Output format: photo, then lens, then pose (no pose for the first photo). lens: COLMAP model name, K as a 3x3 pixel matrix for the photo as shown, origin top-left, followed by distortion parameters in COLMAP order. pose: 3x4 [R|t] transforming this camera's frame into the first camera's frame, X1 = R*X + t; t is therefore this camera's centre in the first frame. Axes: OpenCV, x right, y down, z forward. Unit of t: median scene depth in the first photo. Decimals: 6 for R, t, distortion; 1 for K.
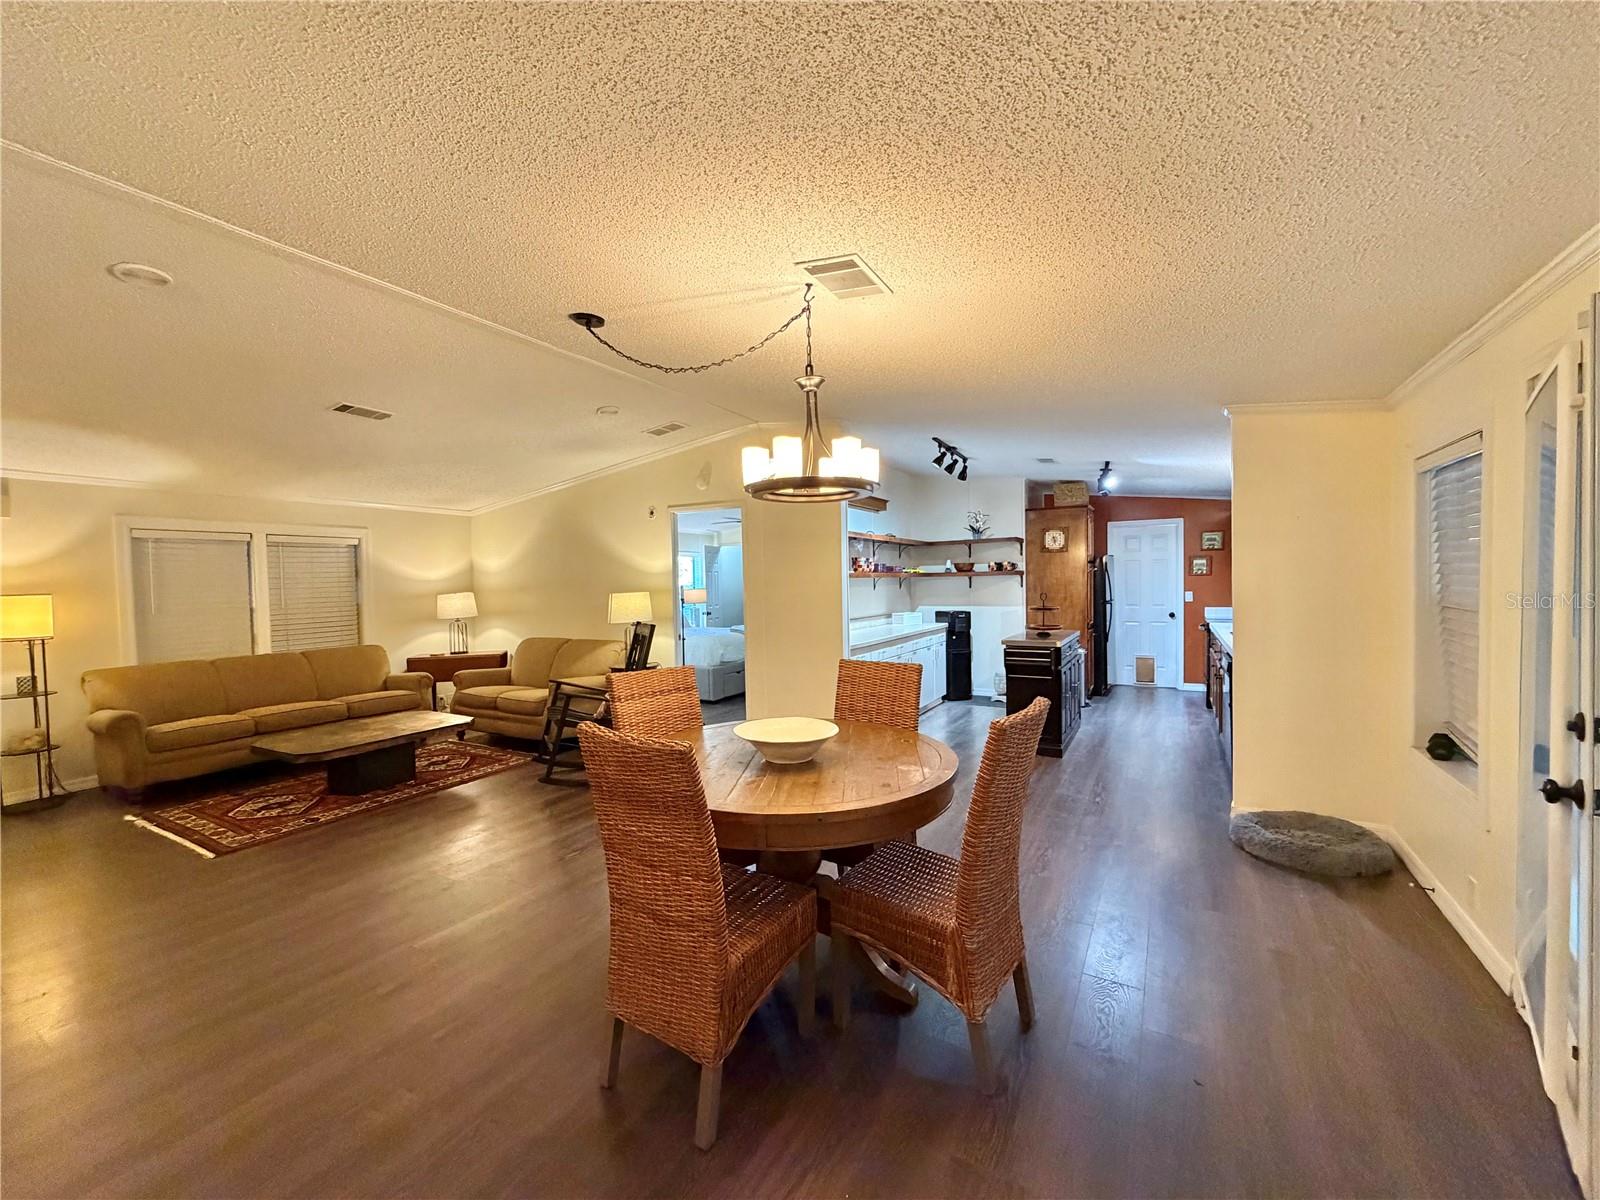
lens RADIAL K [[640.4, 0, 792.2], [0, 640.4, 600.4], [0, 0, 1]] dist [0.001947, 0.000163]
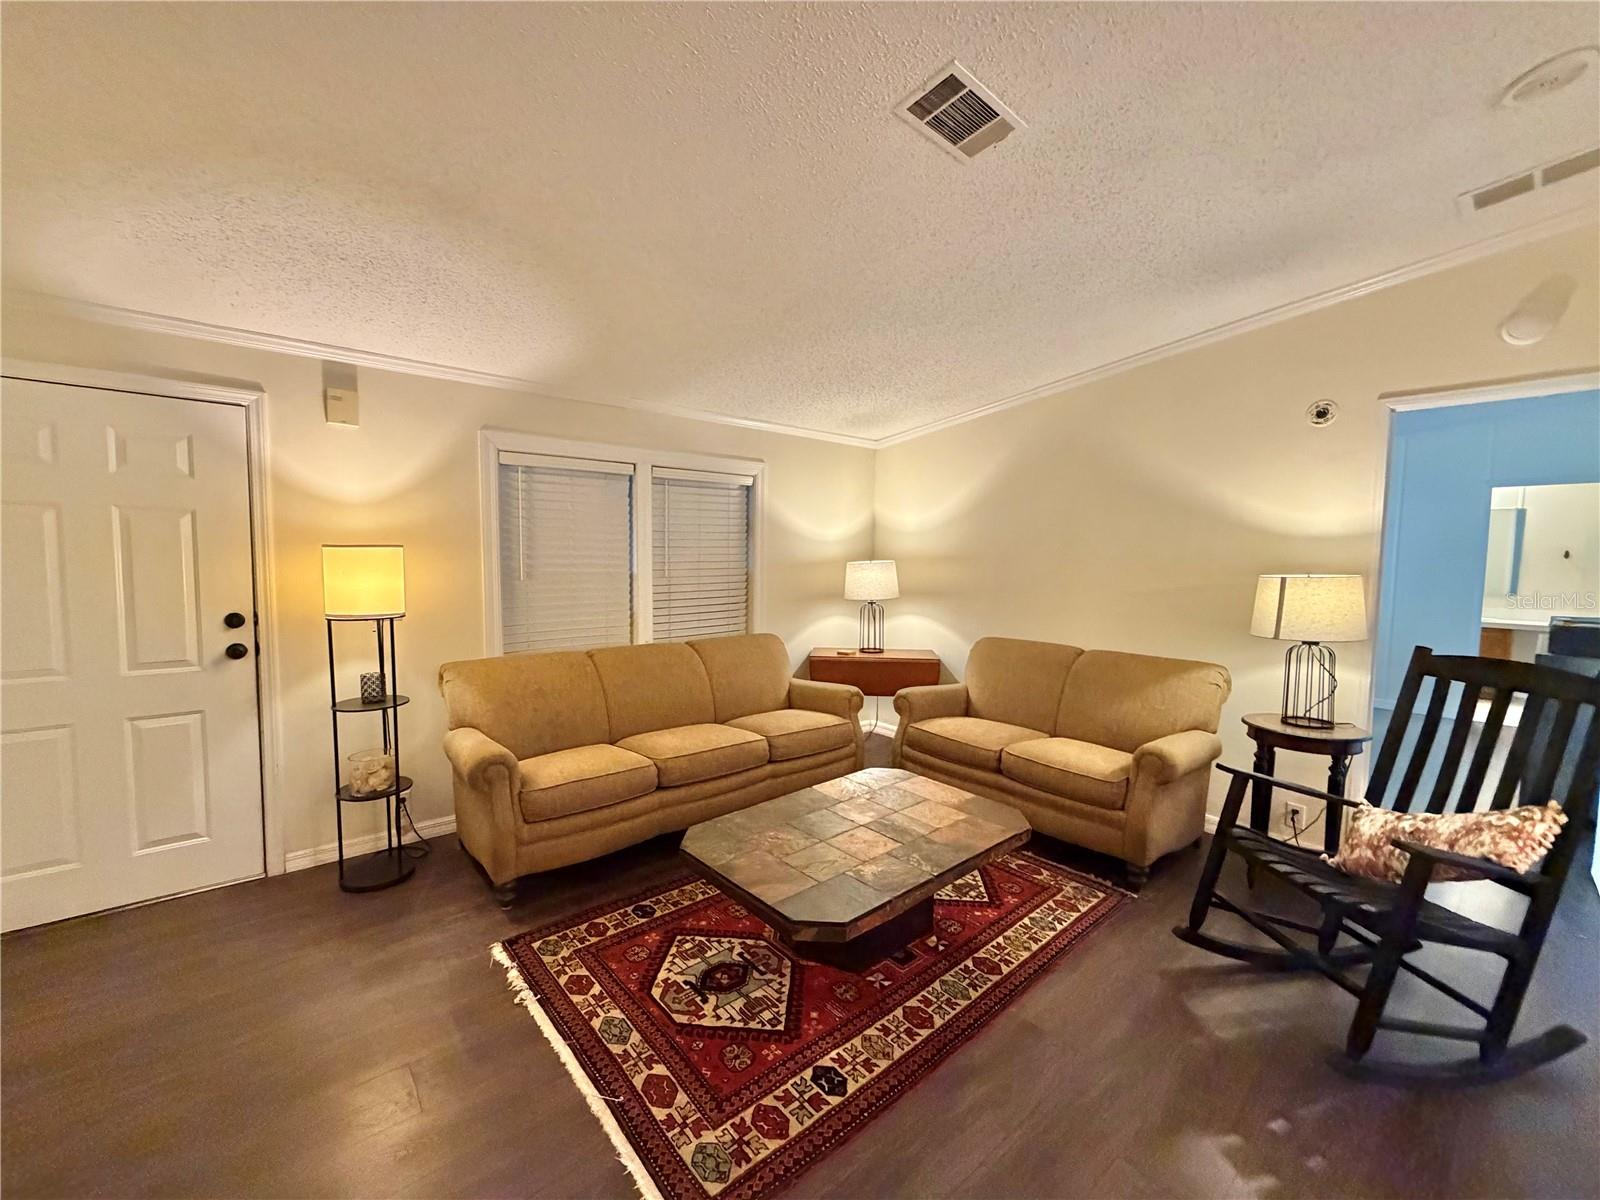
lens RADIAL K [[640.4, 0, 792.2], [0, 640.4, 600.4], [0, 0, 1]] dist [0.001947, 0.000163]
pose [[0.940546, 0.055363, -0.335125, -0.527718], [-0.039560, 0.997767, 0.053806, -0.004825], [0.337356, -0.037349, 0.940636, 0.485990]]
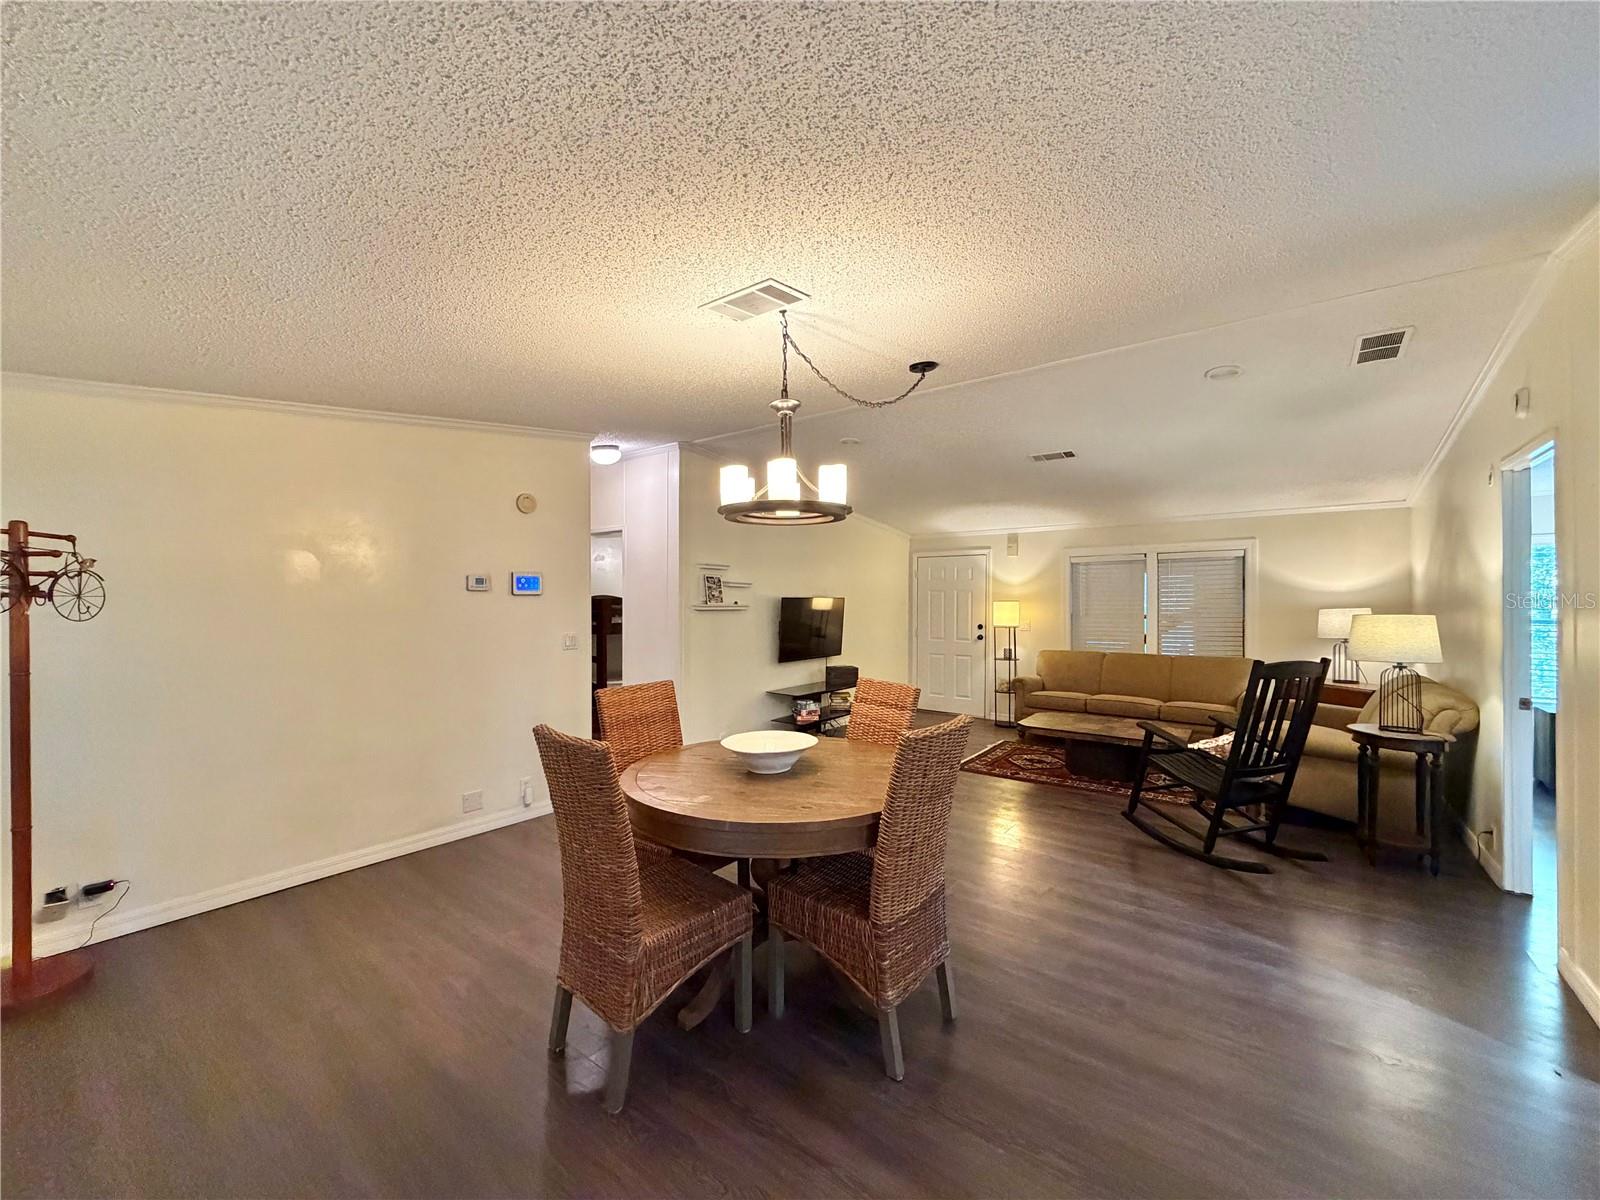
lens RADIAL K [[640.4, 0, 792.2], [0, 640.4, 600.4], [0, 0, 1]] dist [0.001947, 0.000163]
pose [[-0.129867, 0.017449, -0.991378, 0.515117], [-0.023927, 0.999499, 0.020727, -0.028623], [0.991243, 0.026412, -0.129385, 0.575153]]
